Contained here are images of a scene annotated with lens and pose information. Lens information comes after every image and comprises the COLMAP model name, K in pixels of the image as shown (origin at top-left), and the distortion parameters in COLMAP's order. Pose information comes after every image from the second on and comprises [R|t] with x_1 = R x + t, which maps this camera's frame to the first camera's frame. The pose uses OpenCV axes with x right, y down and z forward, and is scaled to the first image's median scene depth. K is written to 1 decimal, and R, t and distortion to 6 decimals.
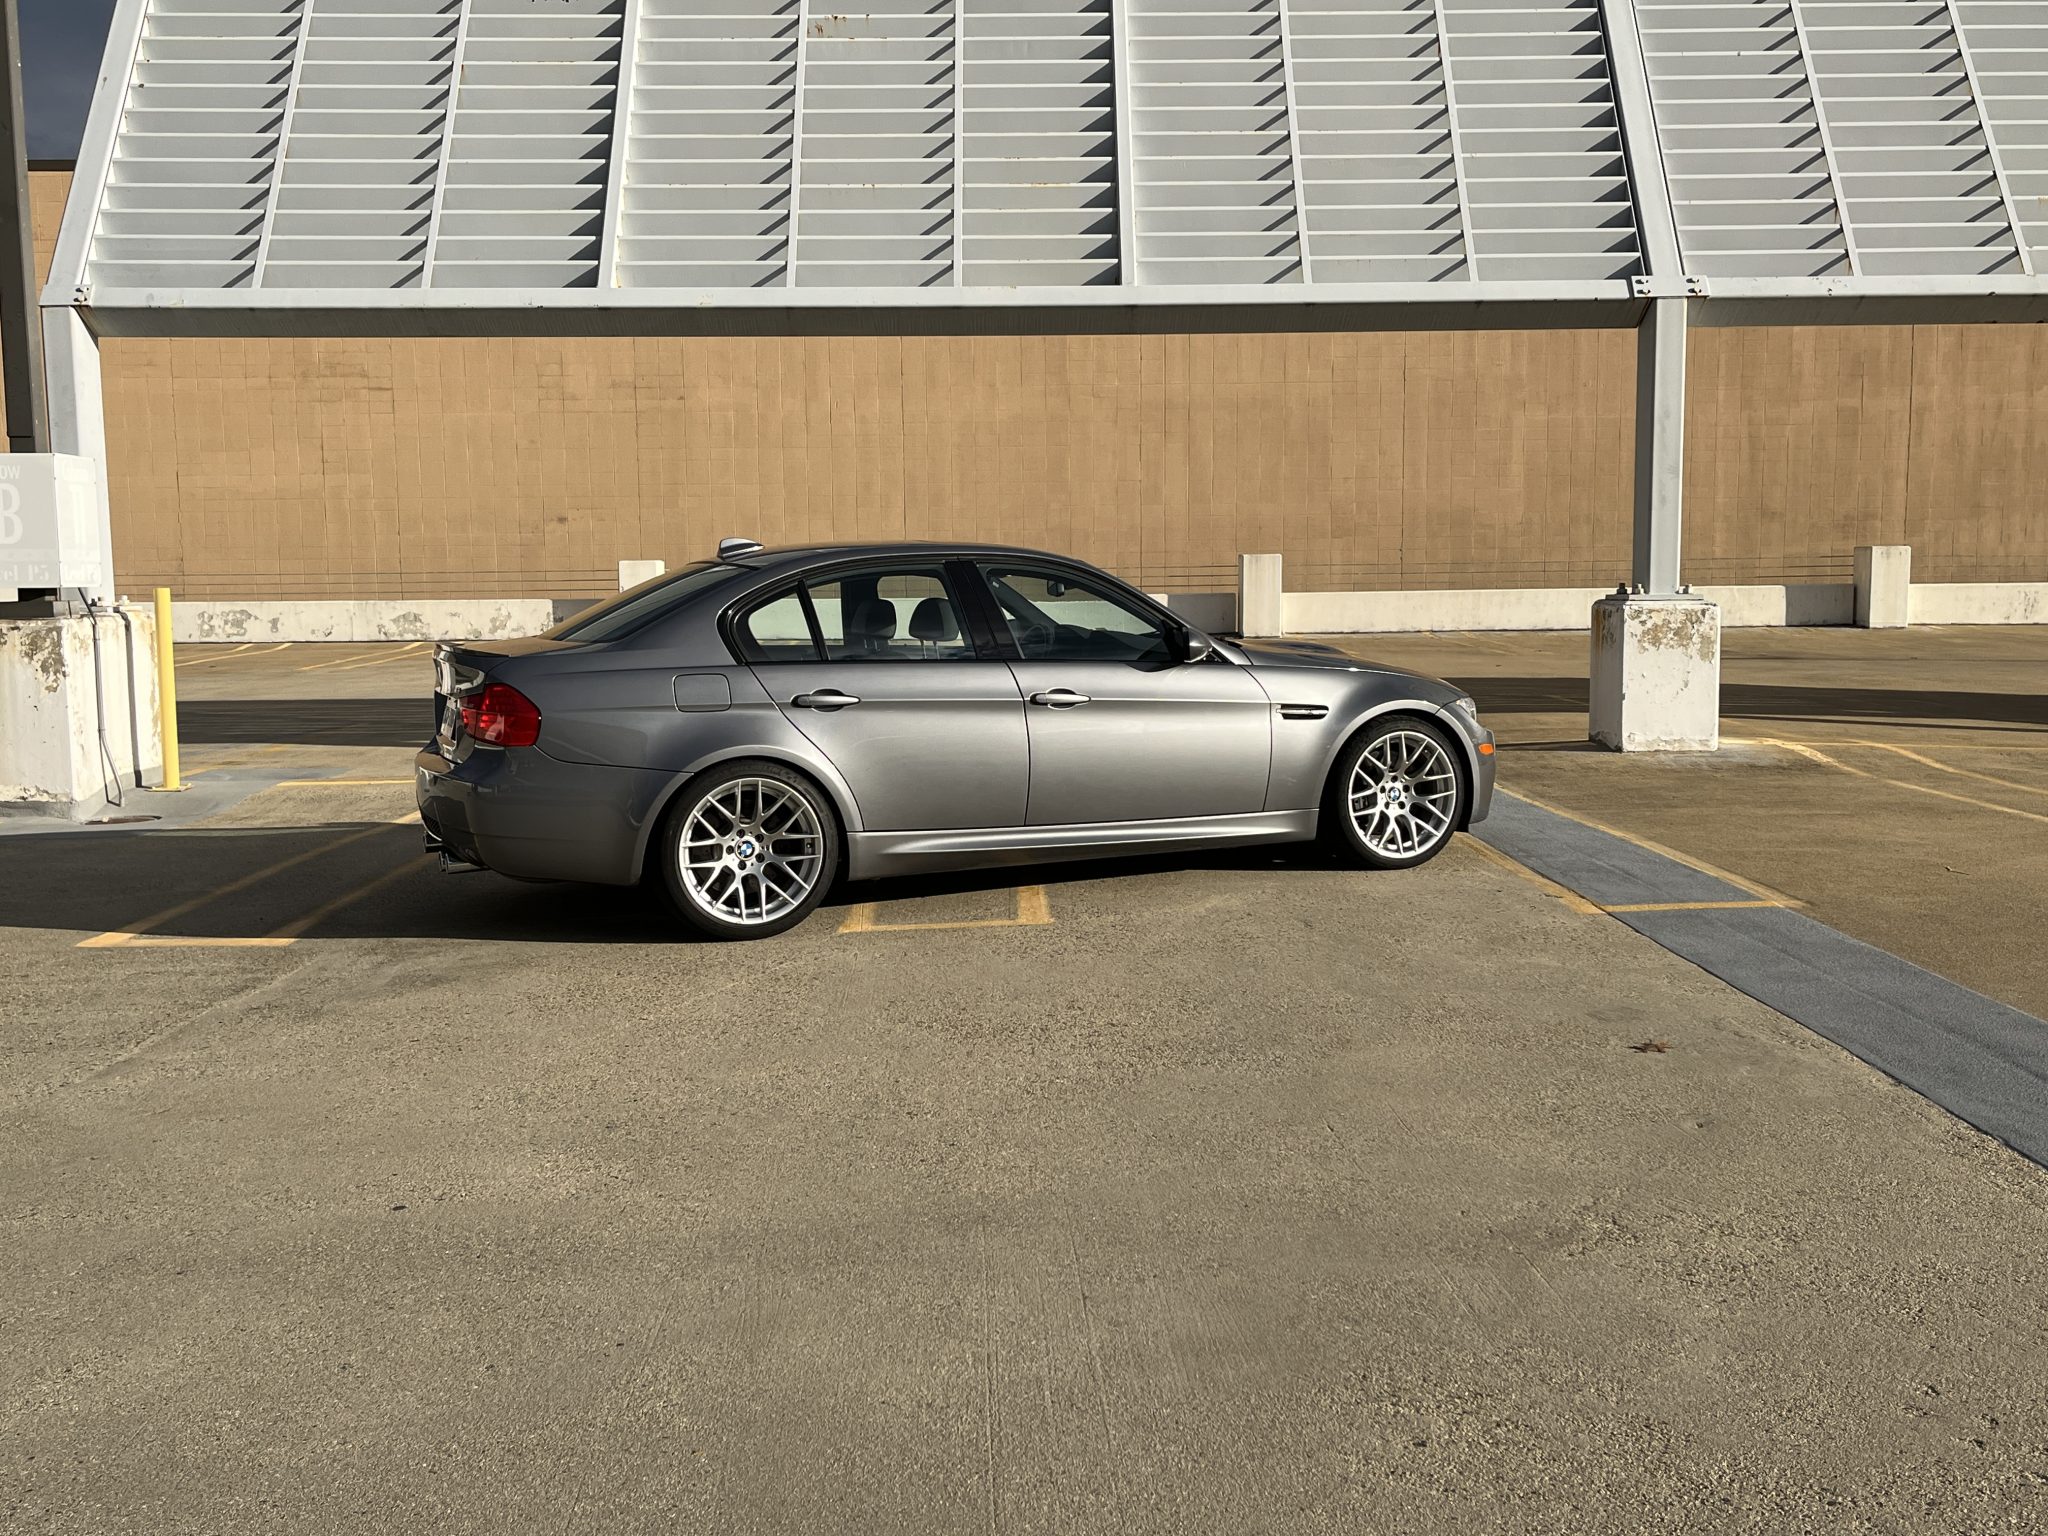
lens RADIAL K [[1888.7, 0, 1023.6], [0, 1888.7, 758.5], [0, 0, 1]] dist [0.034198, 0.000000]
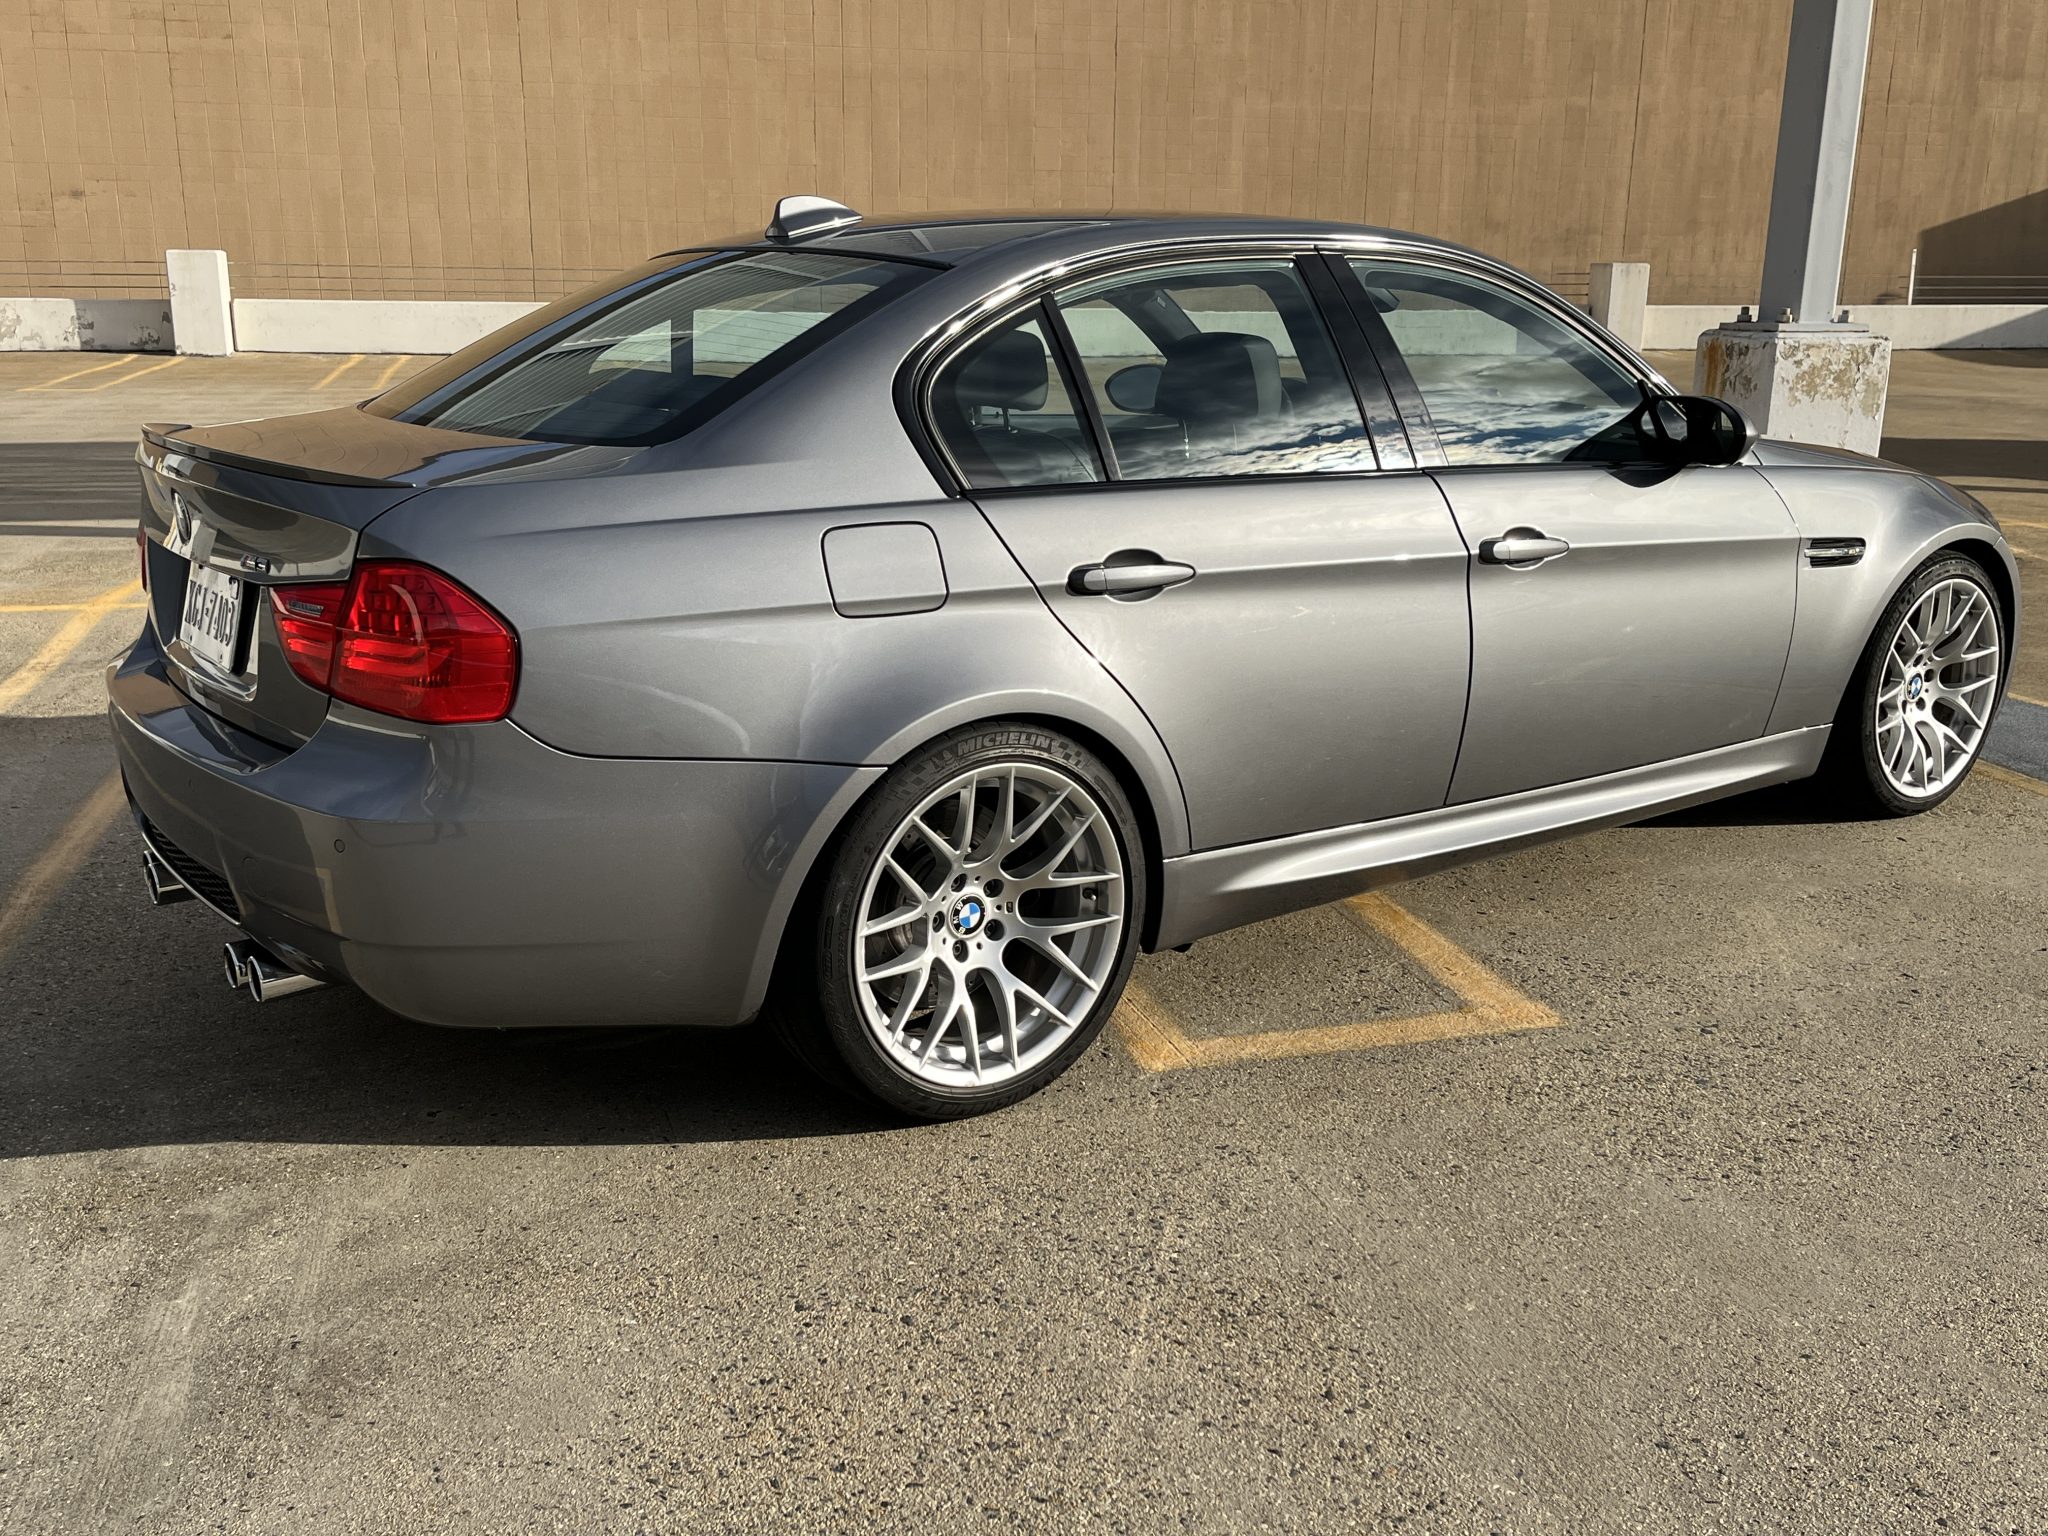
lens RADIAL K [[1888.7, 0, 1003.7], [0, 1888.7, 807.8], [0, 0, 1]] dist [0.034198, 0.000000]
pose [[0.976610, -0.041722, 0.210930, -0.131452], [0.004673, 0.984880, 0.173173, -0.030709], [-0.214966, -0.168137, 0.962039, 0.324840]]
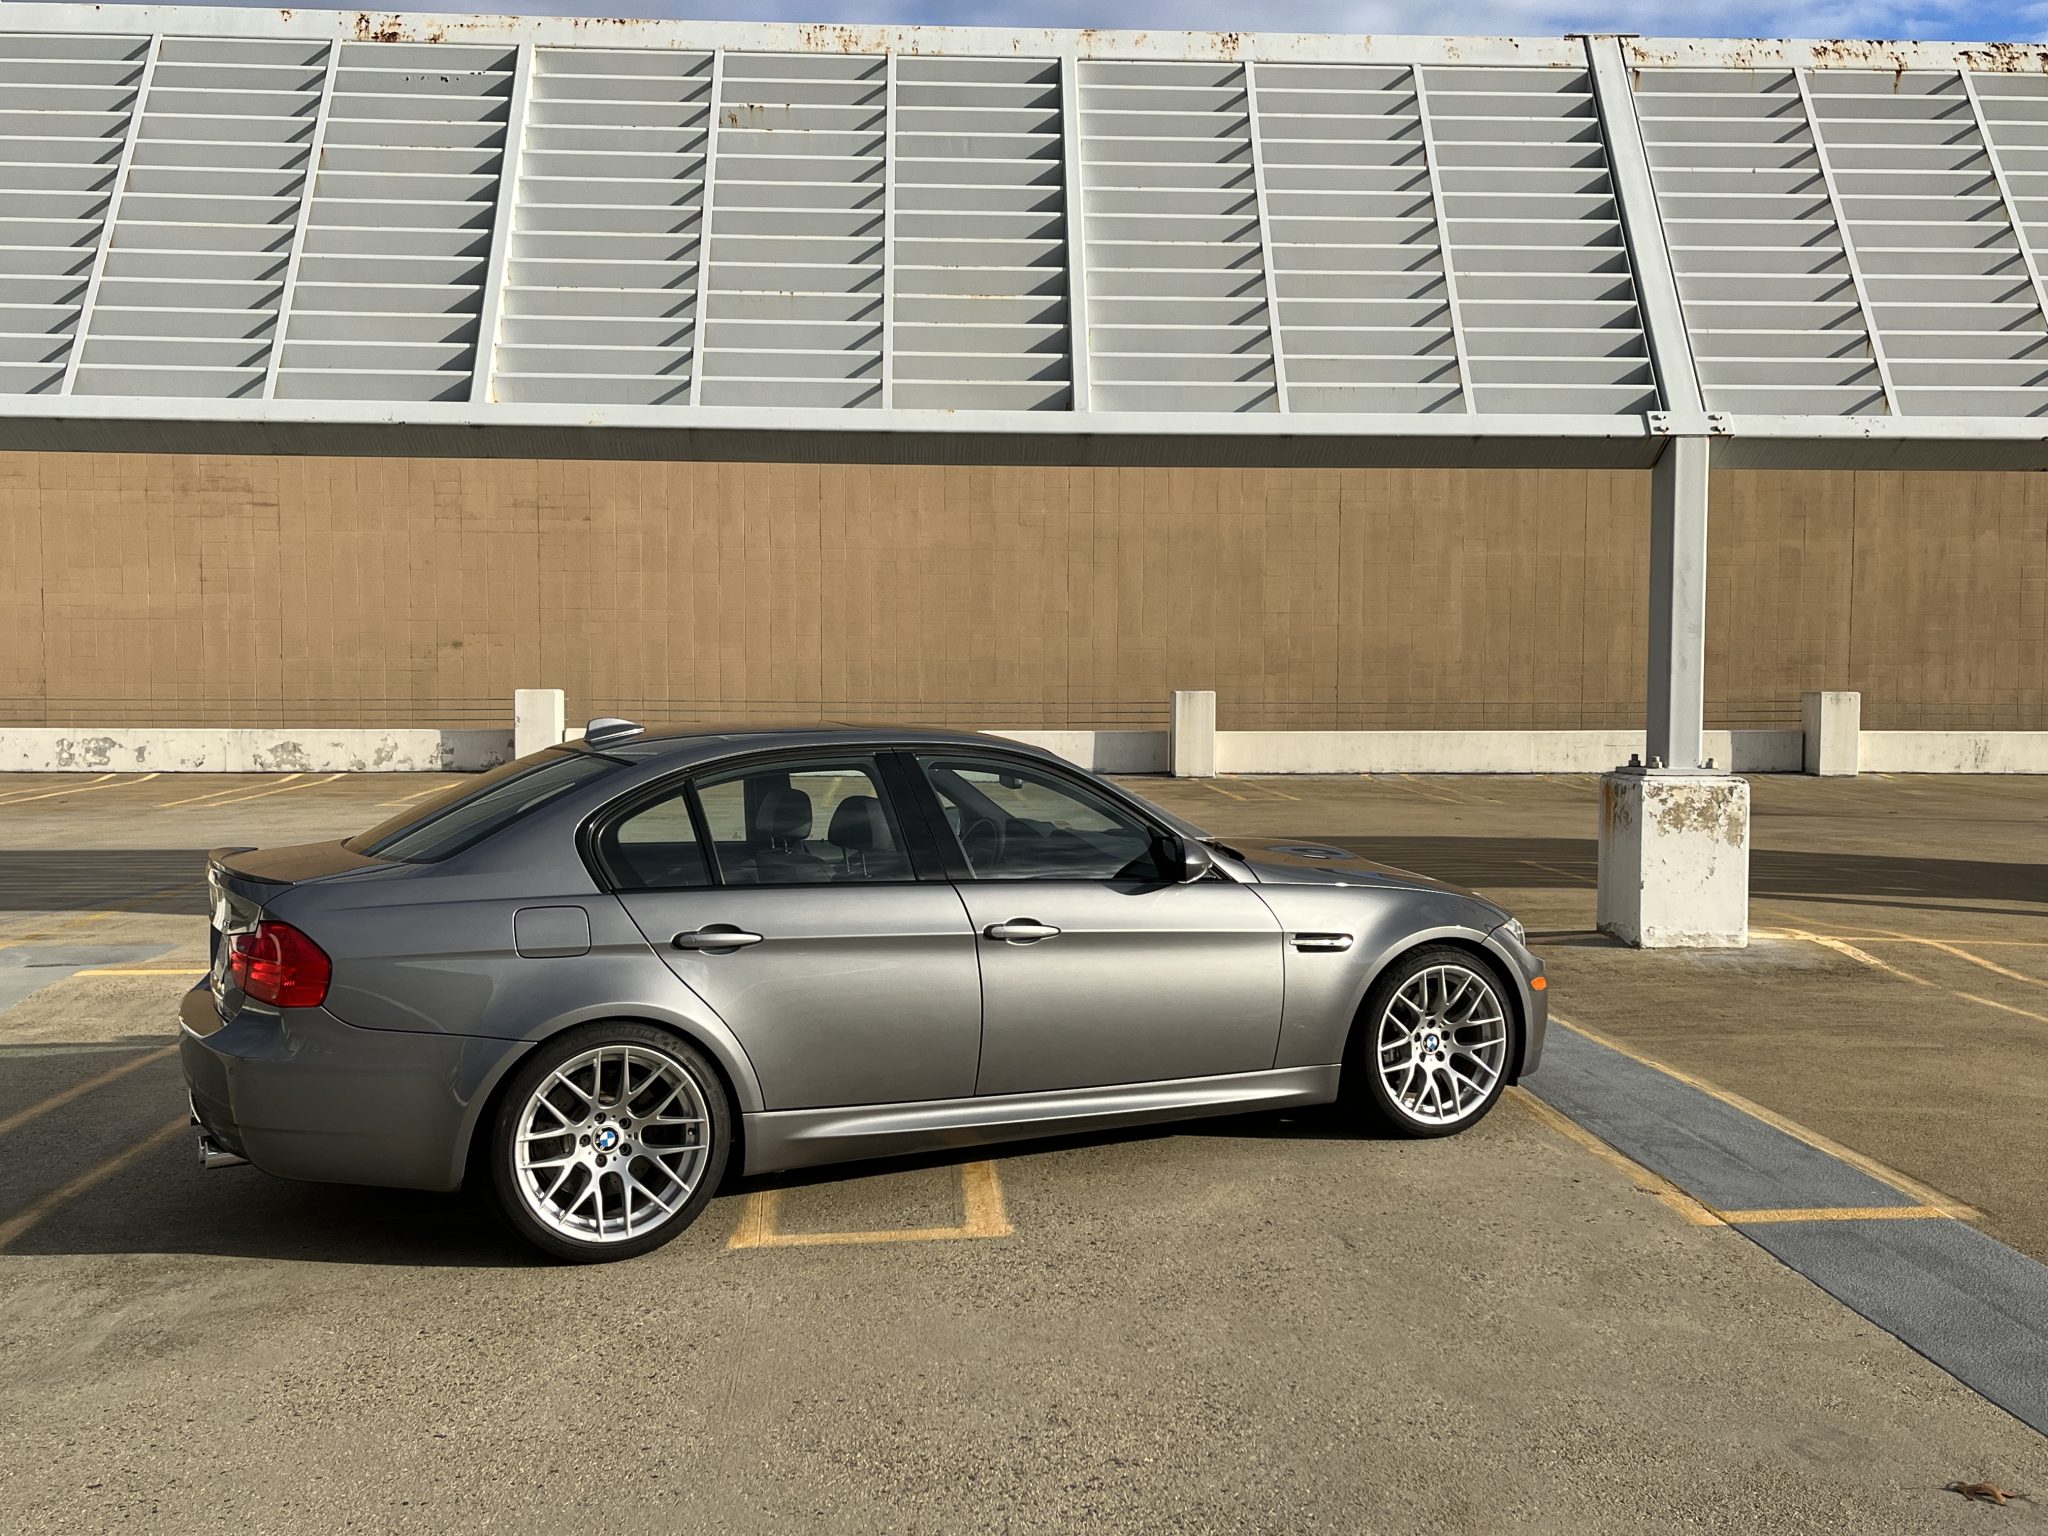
lens RADIAL K [[1888.7, 0, 1007.8], [0, 1888.7, 789.2], [0, 0, 1]] dist [0.034198, 0.000000]
pose [[0.999244, 0.010924, 0.037319, -0.009493], [-0.009158, 0.998845, -0.047161, -0.032322], [-0.037791, 0.046783, 0.998190, 0.131259]]
